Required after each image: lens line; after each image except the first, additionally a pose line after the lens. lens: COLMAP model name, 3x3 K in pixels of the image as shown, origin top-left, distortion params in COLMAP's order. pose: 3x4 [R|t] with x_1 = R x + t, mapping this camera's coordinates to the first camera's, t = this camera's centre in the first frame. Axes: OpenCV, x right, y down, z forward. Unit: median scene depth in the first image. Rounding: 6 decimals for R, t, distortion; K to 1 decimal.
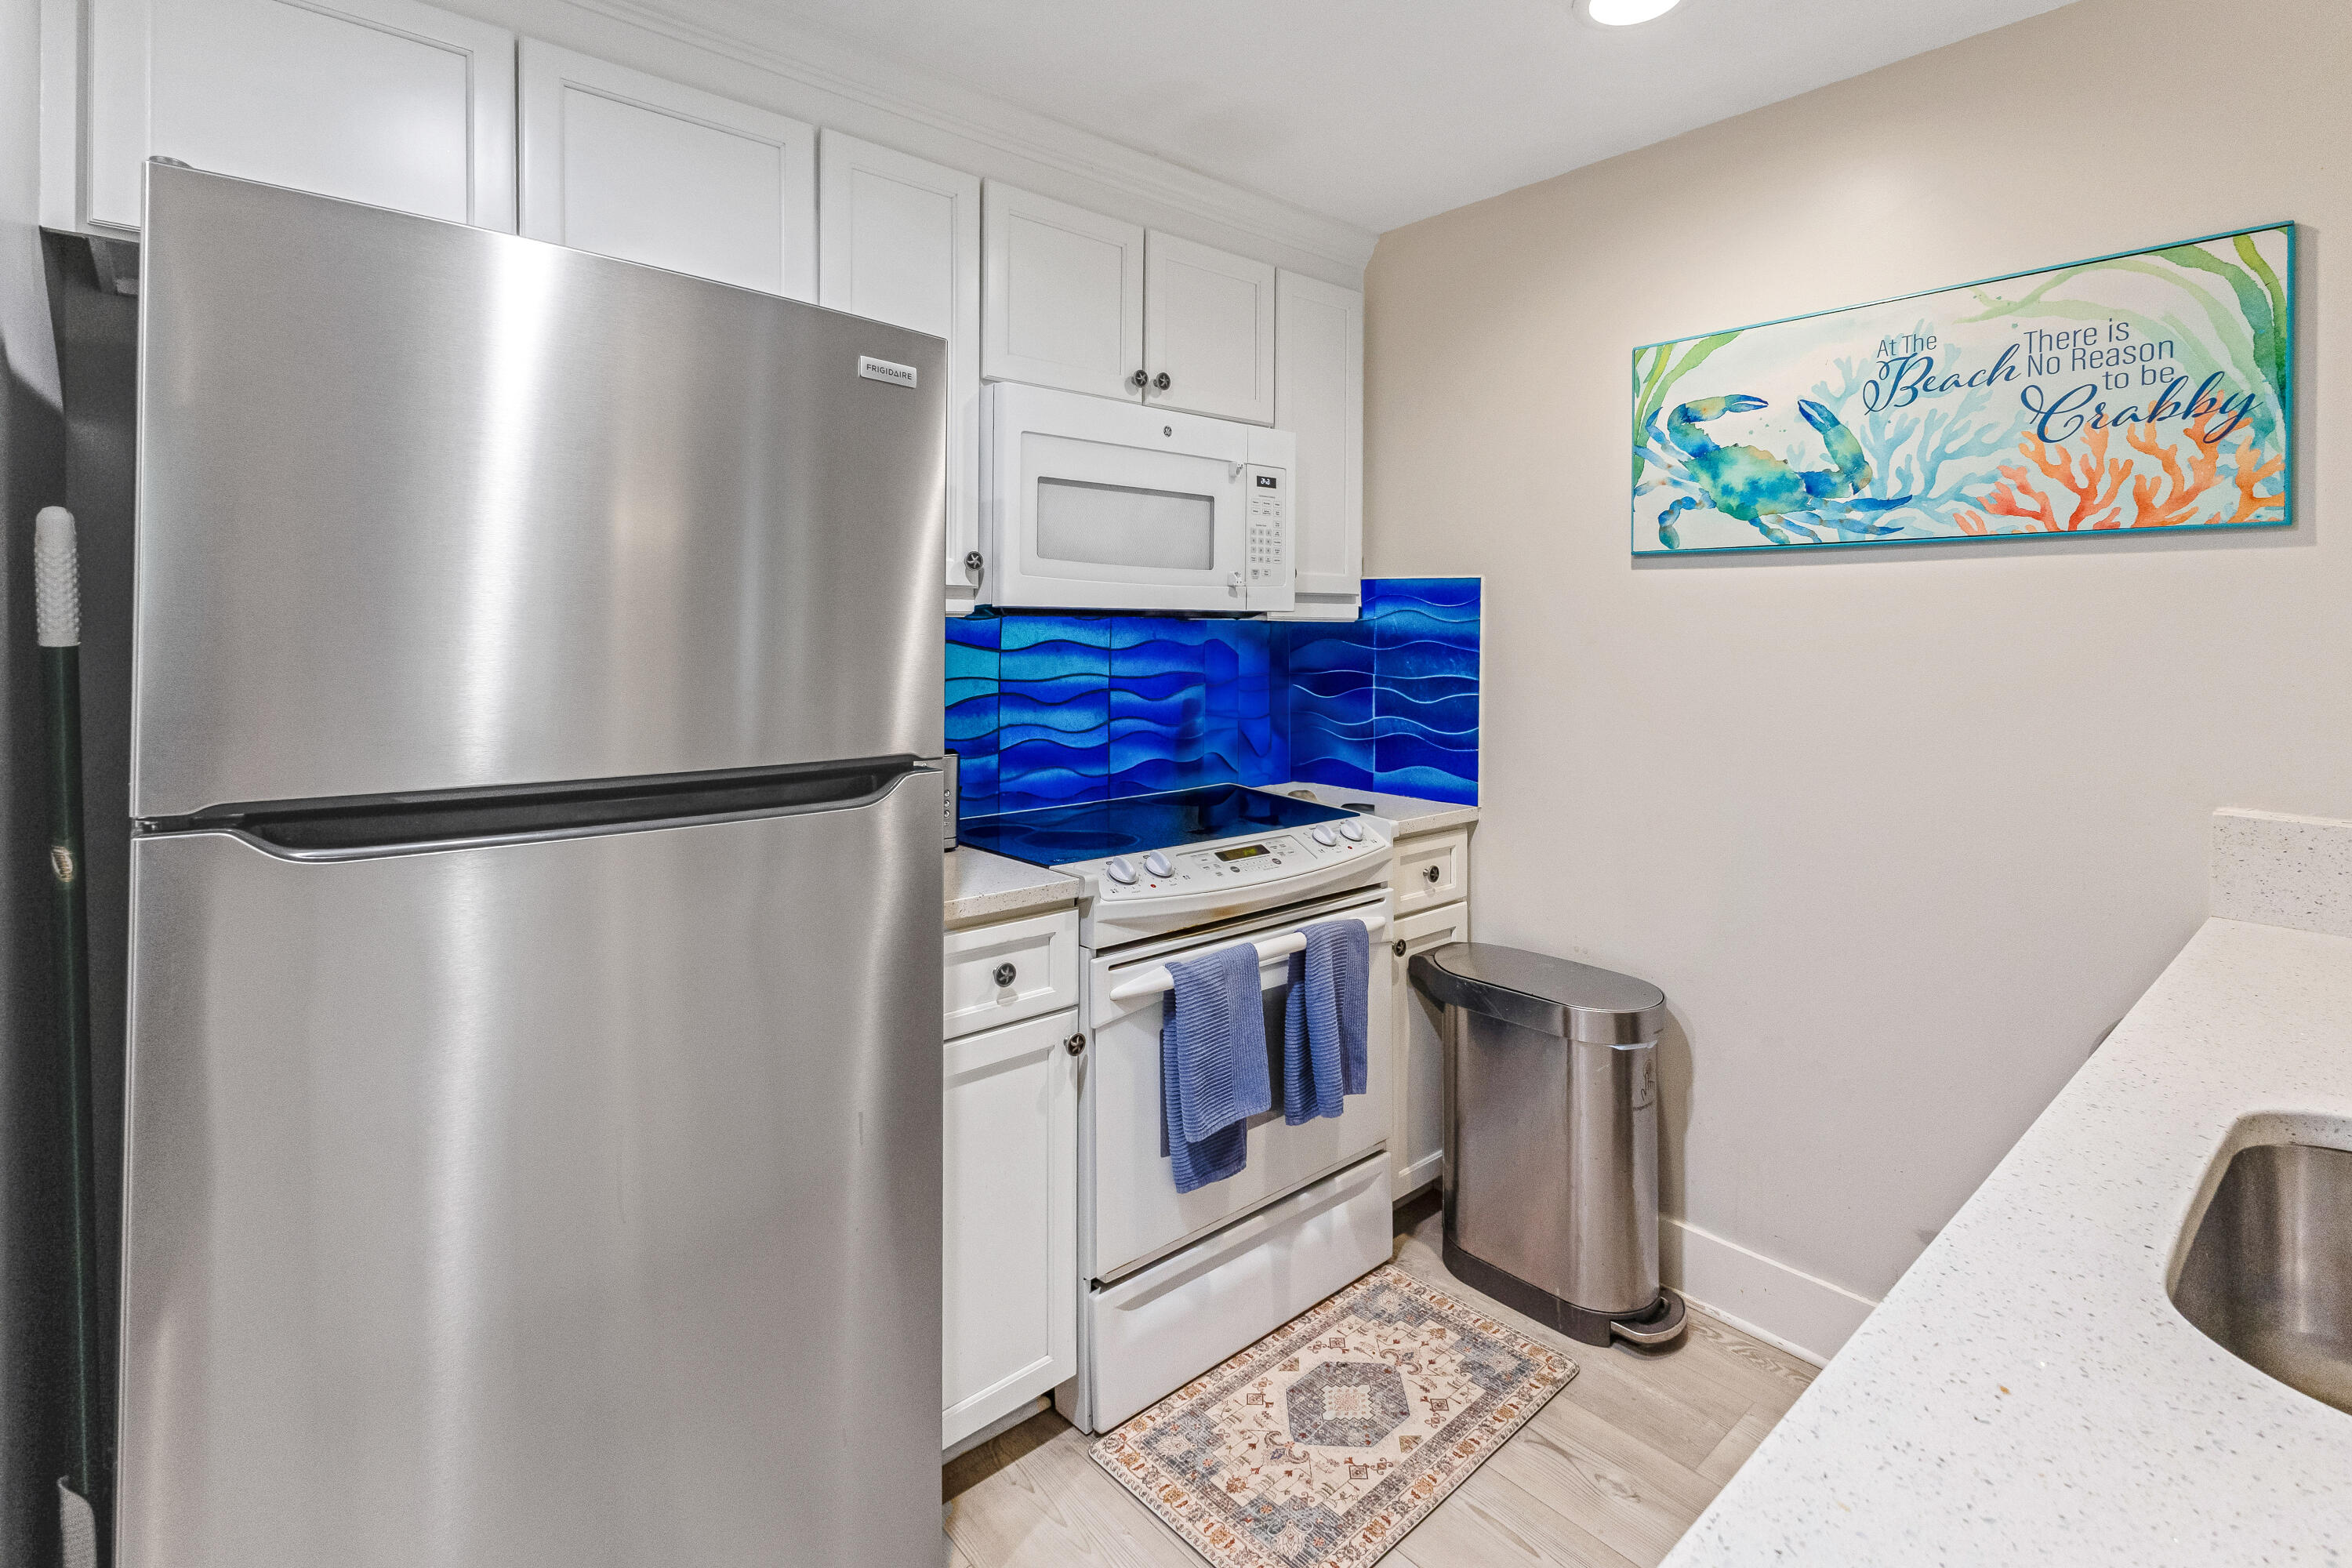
lens RADIAL K [[1097.5, 0, 1185.2], [0, 1097.5, 626.7], [0, 0, 1]] dist [0.002614, 0.000399]
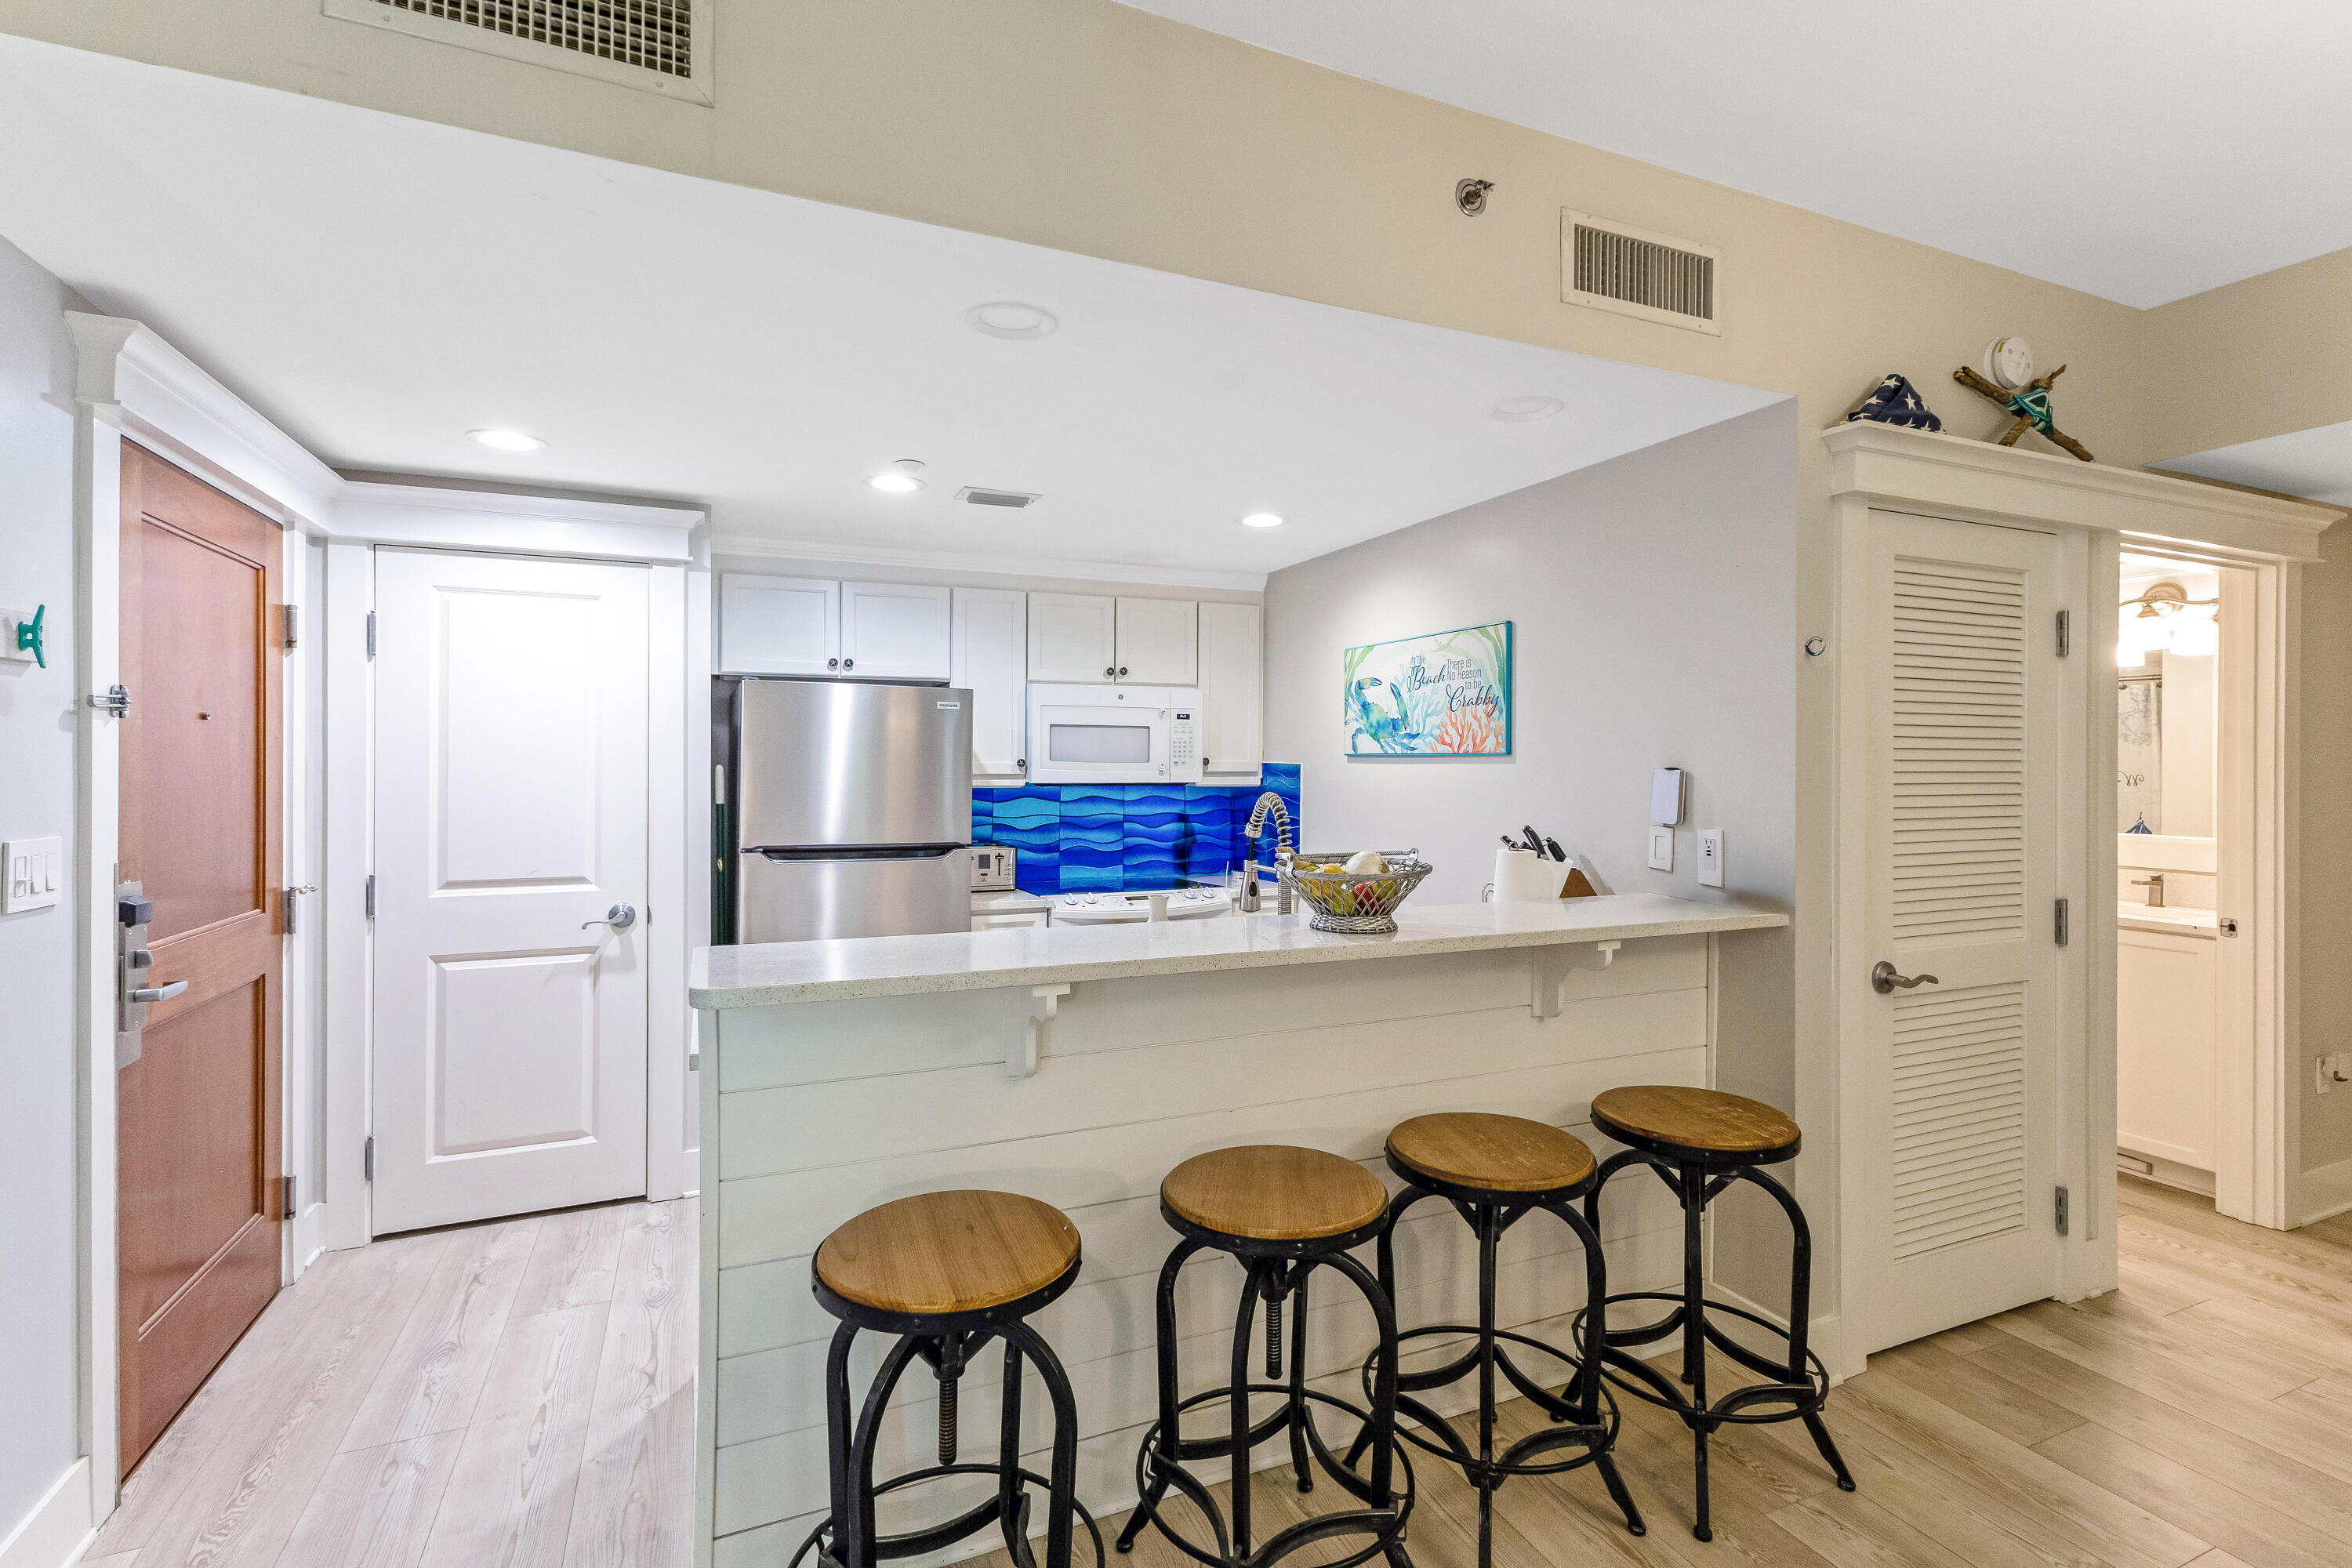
lens RADIAL K [[1070.3, 0, 1172.8], [0, 1070.3, 756.1], [0, 0, 1]] dist [0.001004, 0.000063]
pose [[0.951366, -0.005329, -0.308017, 0.773601], [0.003213, 0.999968, -0.007377, -0.056712], [0.308046, 0.006028, 0.951352, -0.989108]]
